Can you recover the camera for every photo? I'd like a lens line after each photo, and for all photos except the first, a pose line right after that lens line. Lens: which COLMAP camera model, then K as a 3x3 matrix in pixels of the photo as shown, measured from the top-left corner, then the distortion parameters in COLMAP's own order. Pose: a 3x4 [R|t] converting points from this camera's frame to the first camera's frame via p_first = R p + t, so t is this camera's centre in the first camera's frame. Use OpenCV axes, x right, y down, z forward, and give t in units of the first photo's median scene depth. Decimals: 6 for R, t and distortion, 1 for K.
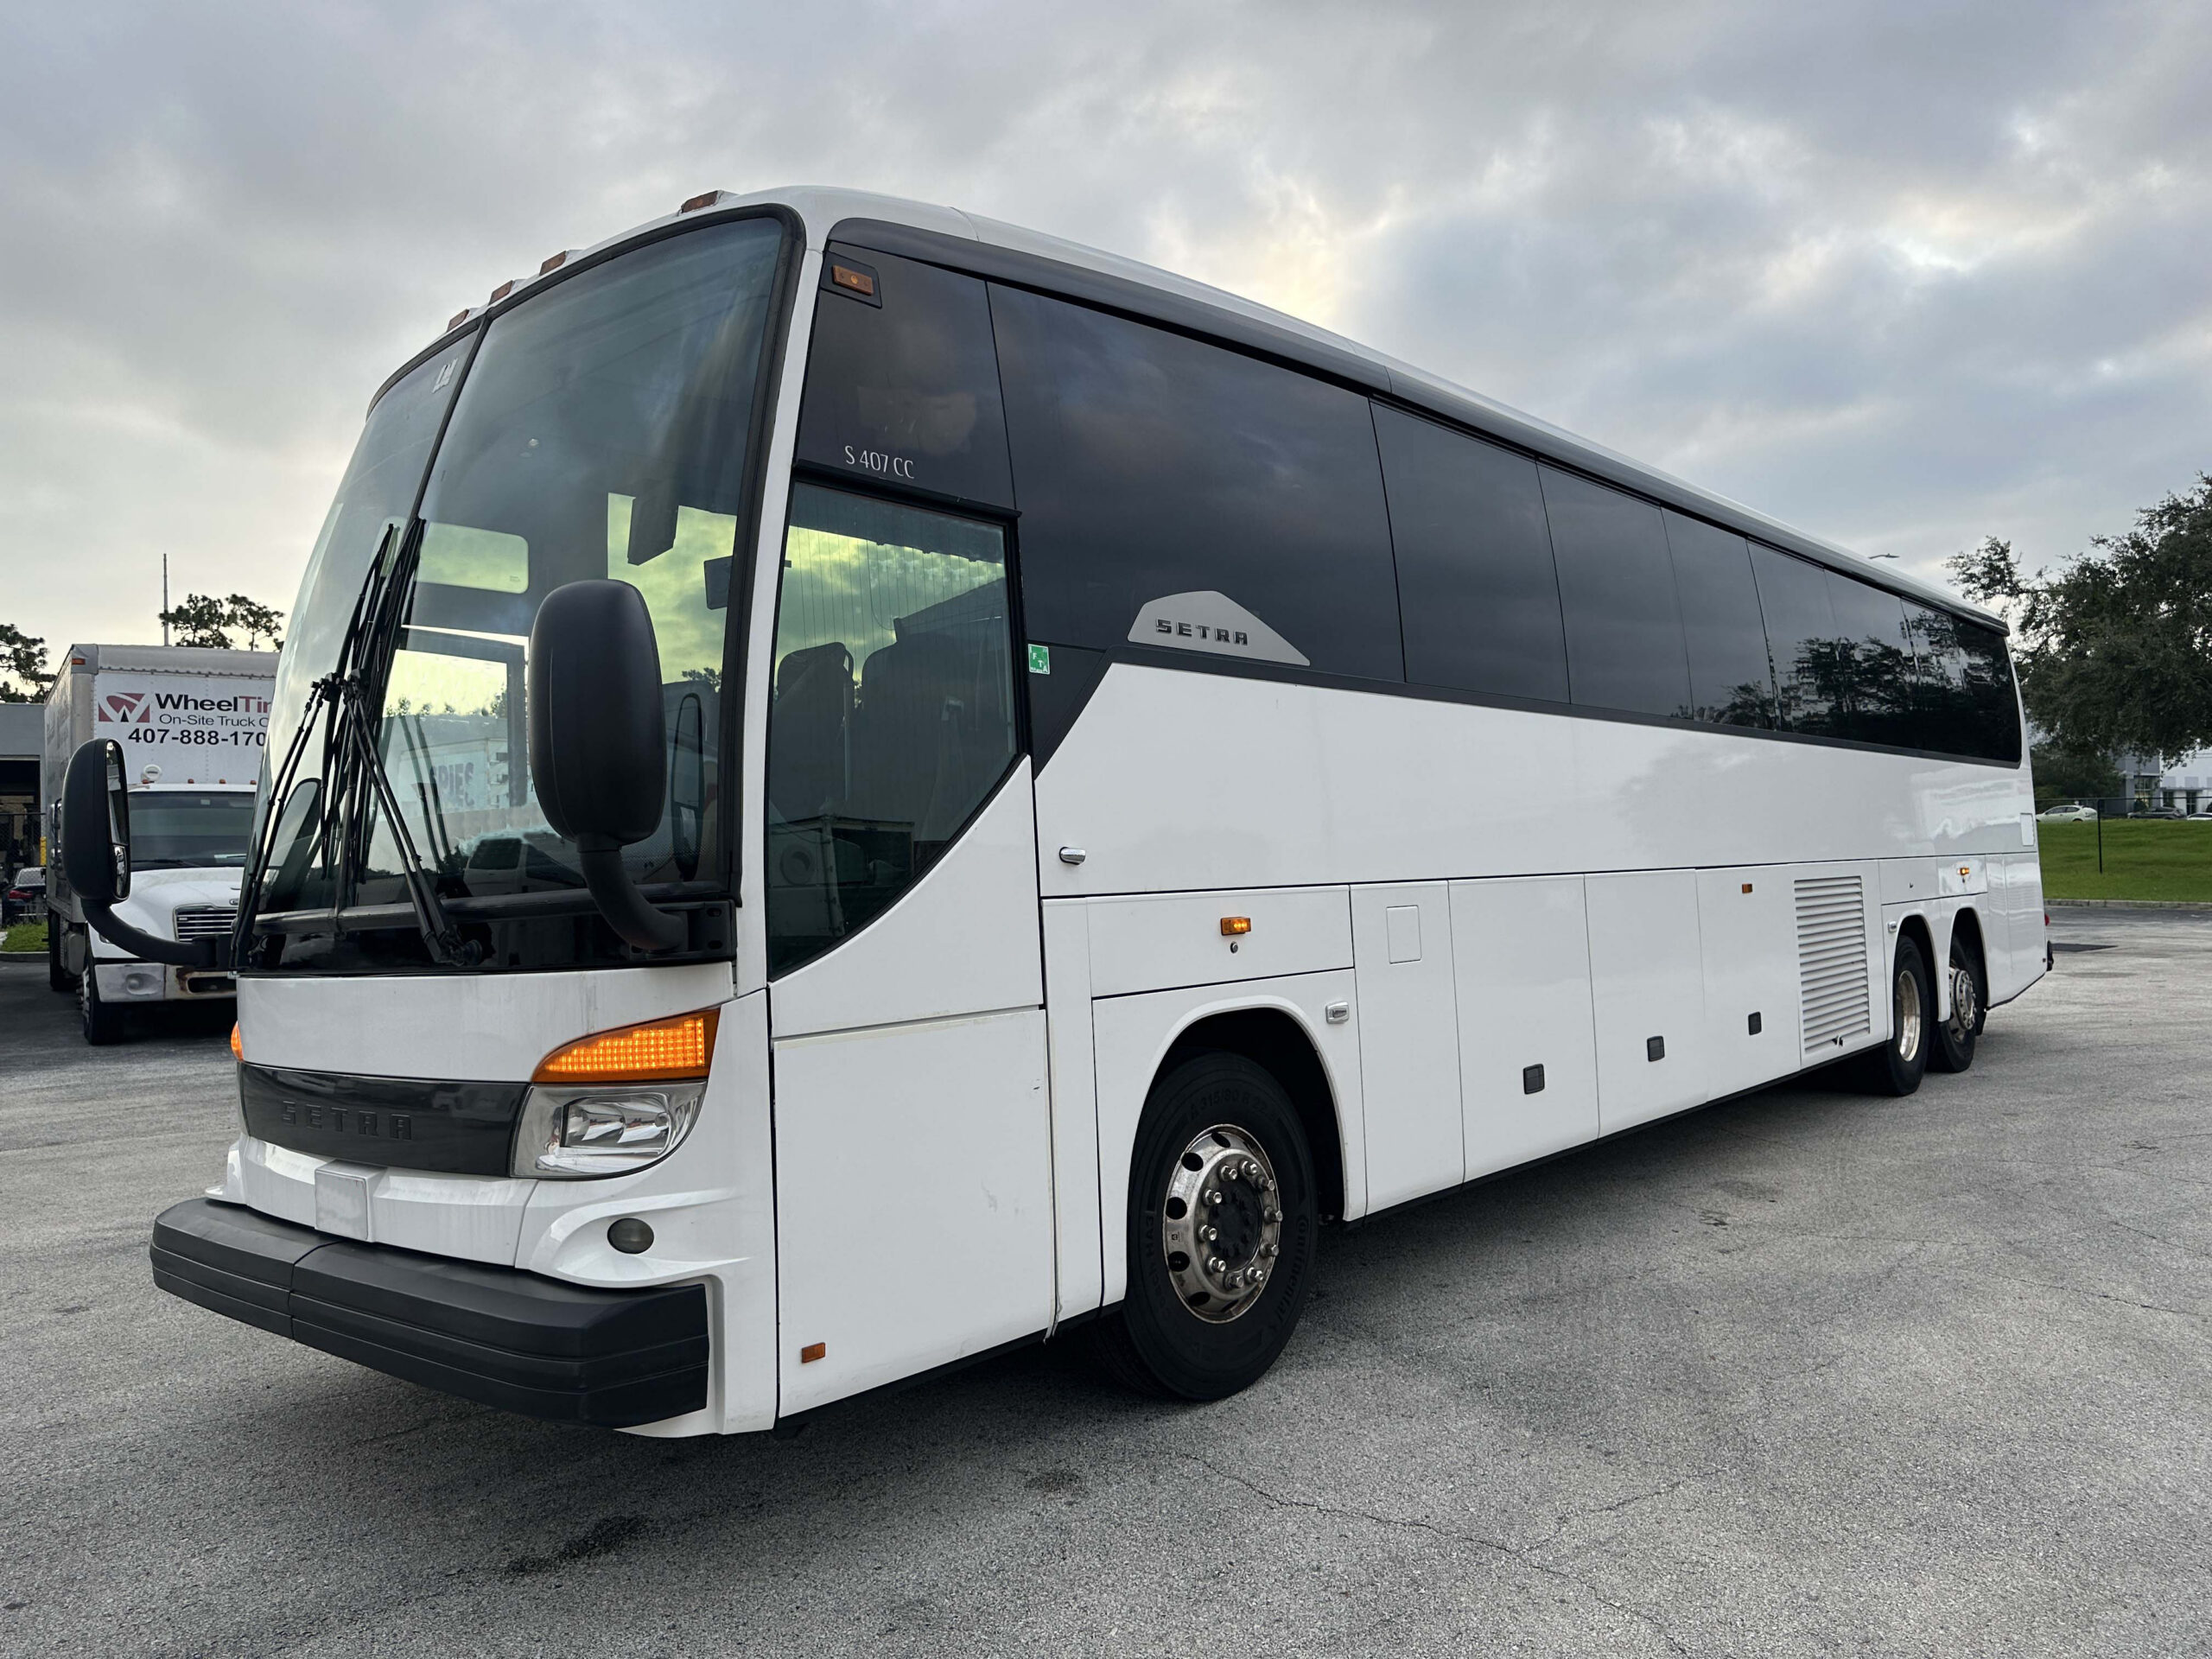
lens RADIAL K [[1479.5, 0, 1160.0], [0, 1479.5, 843.8], [0, 0, 1]] dist [-0.002961, 0.003502]
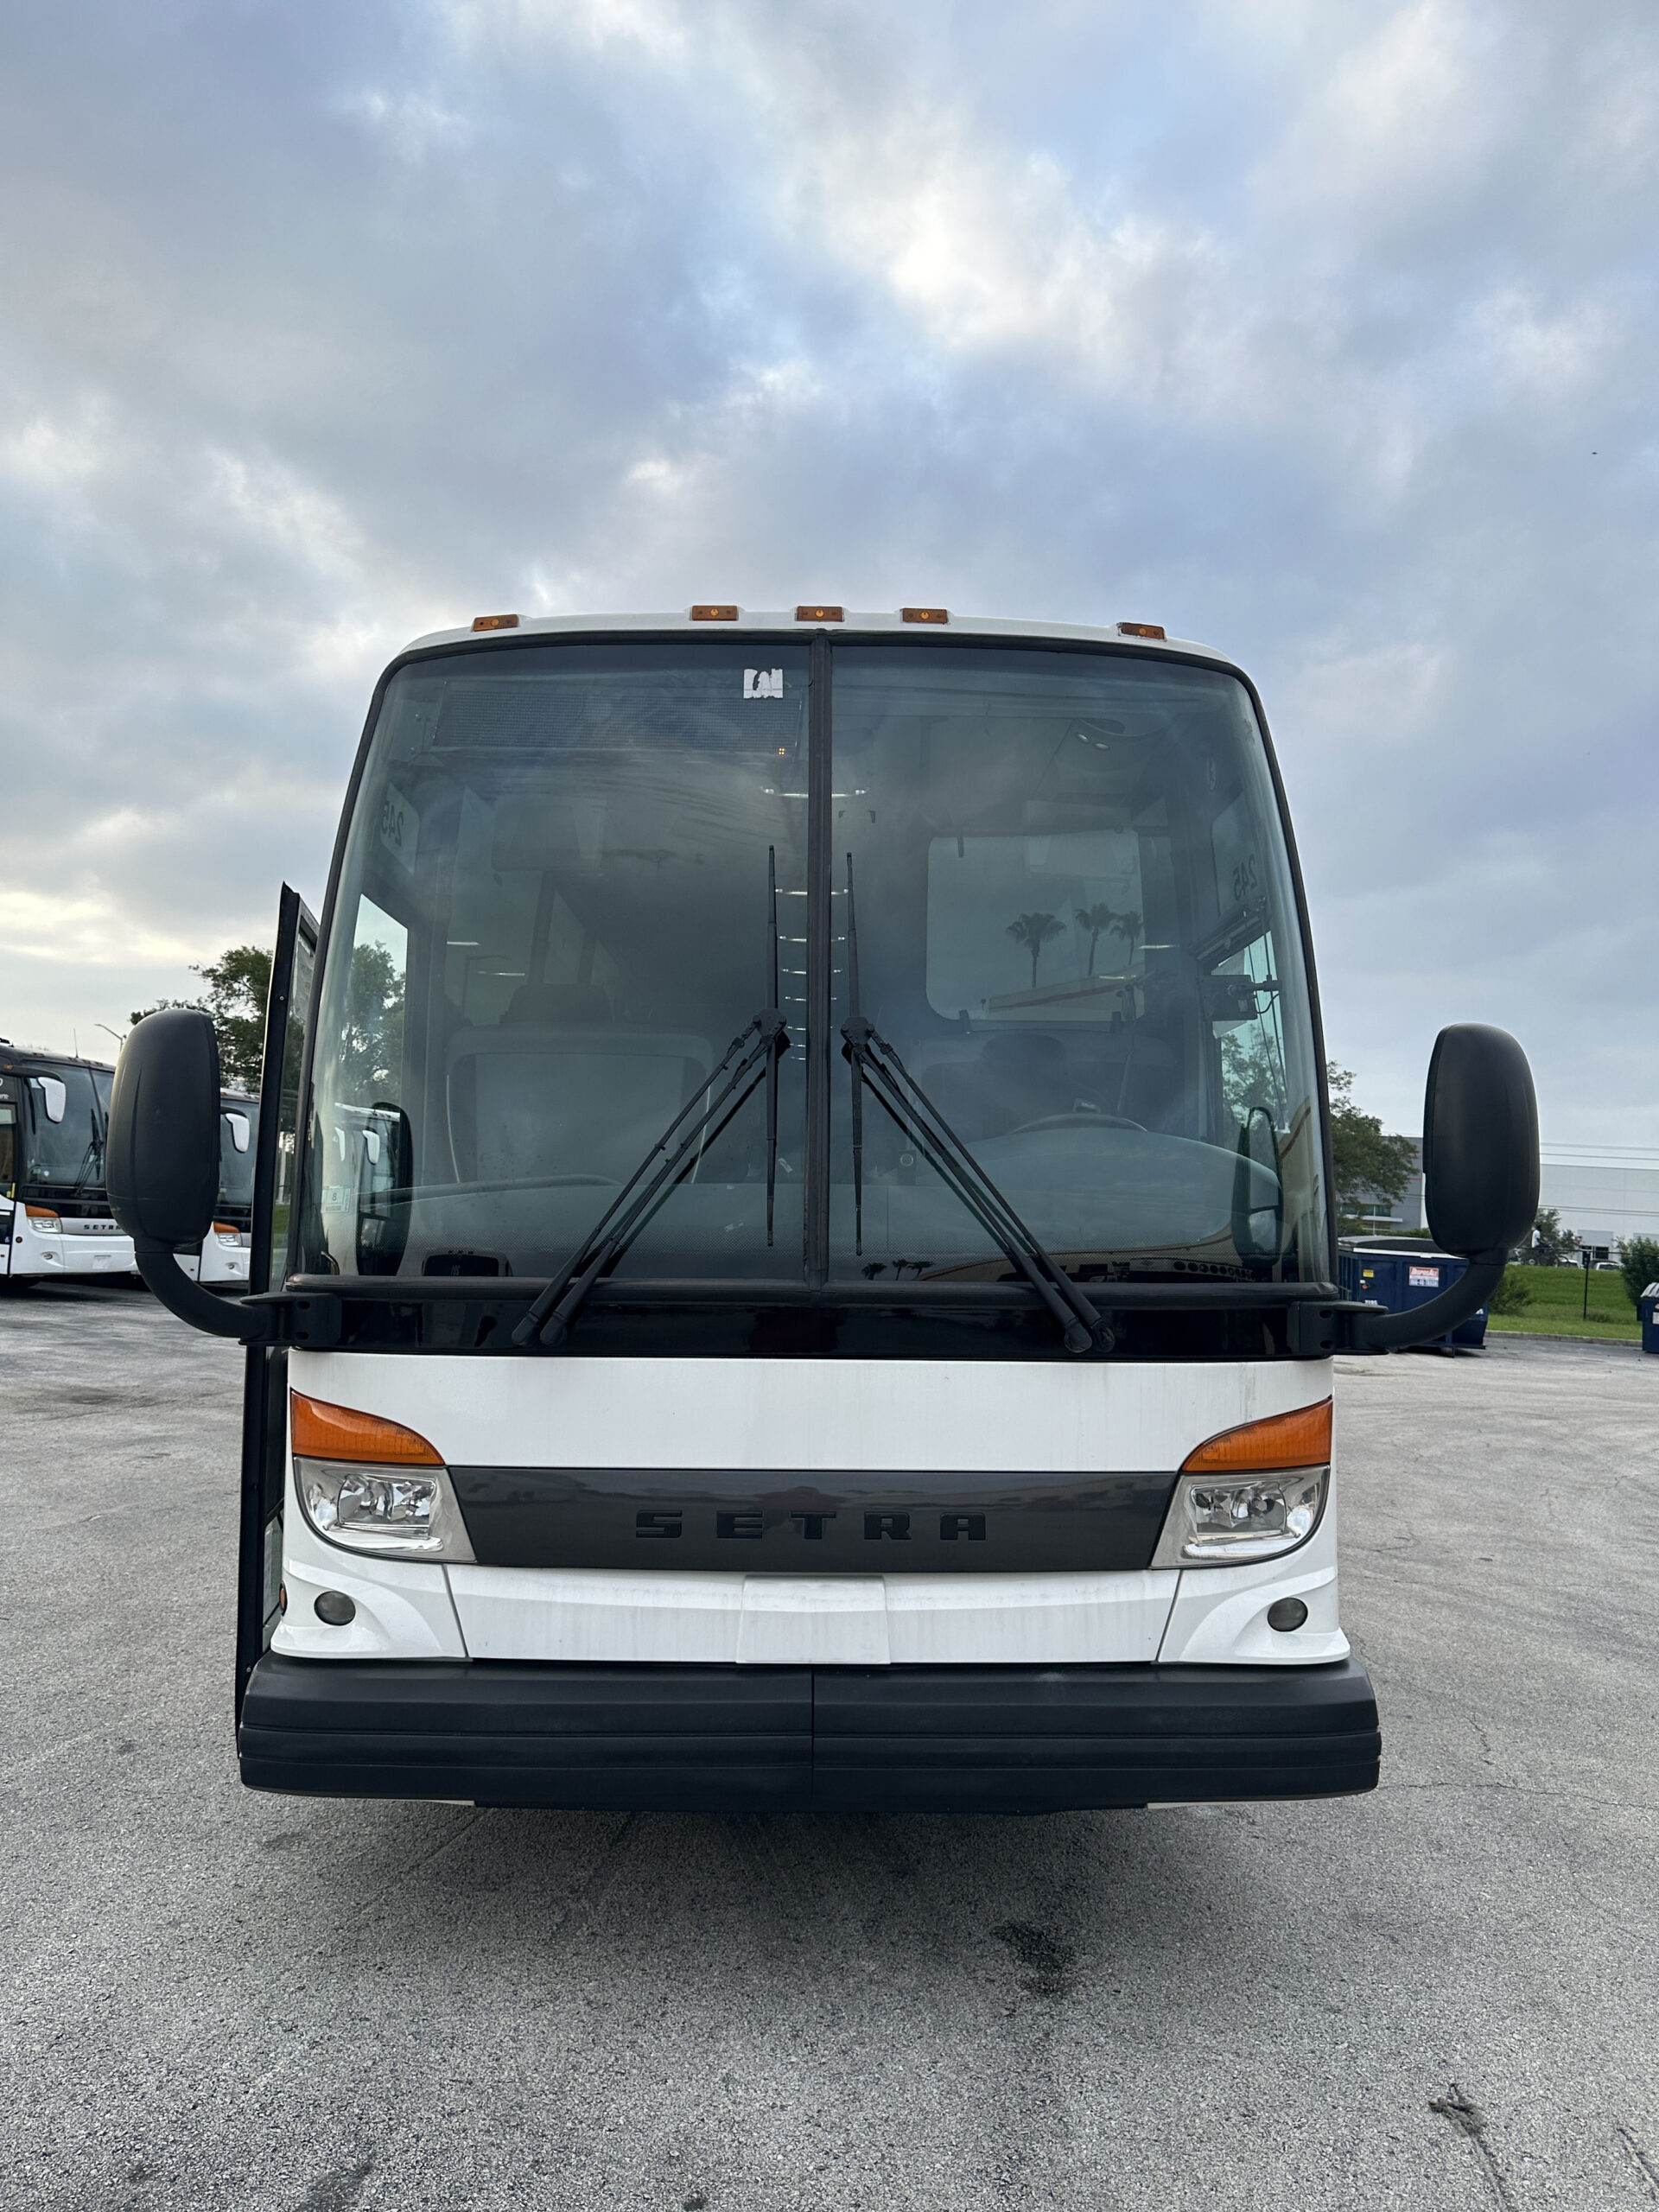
lens RADIAL K [[1479.5, 0, 829.5], [0, 1479.5, 1106.0], [0, 0, 1]] dist [-0.002961, 0.003502]
pose [[0.756864, 0.117829, 0.642863, -1.250676], [-0.083439, 0.992986, -0.083767, 0.016379], [-0.648224, 0.009760, 0.761387, 0.369673]]
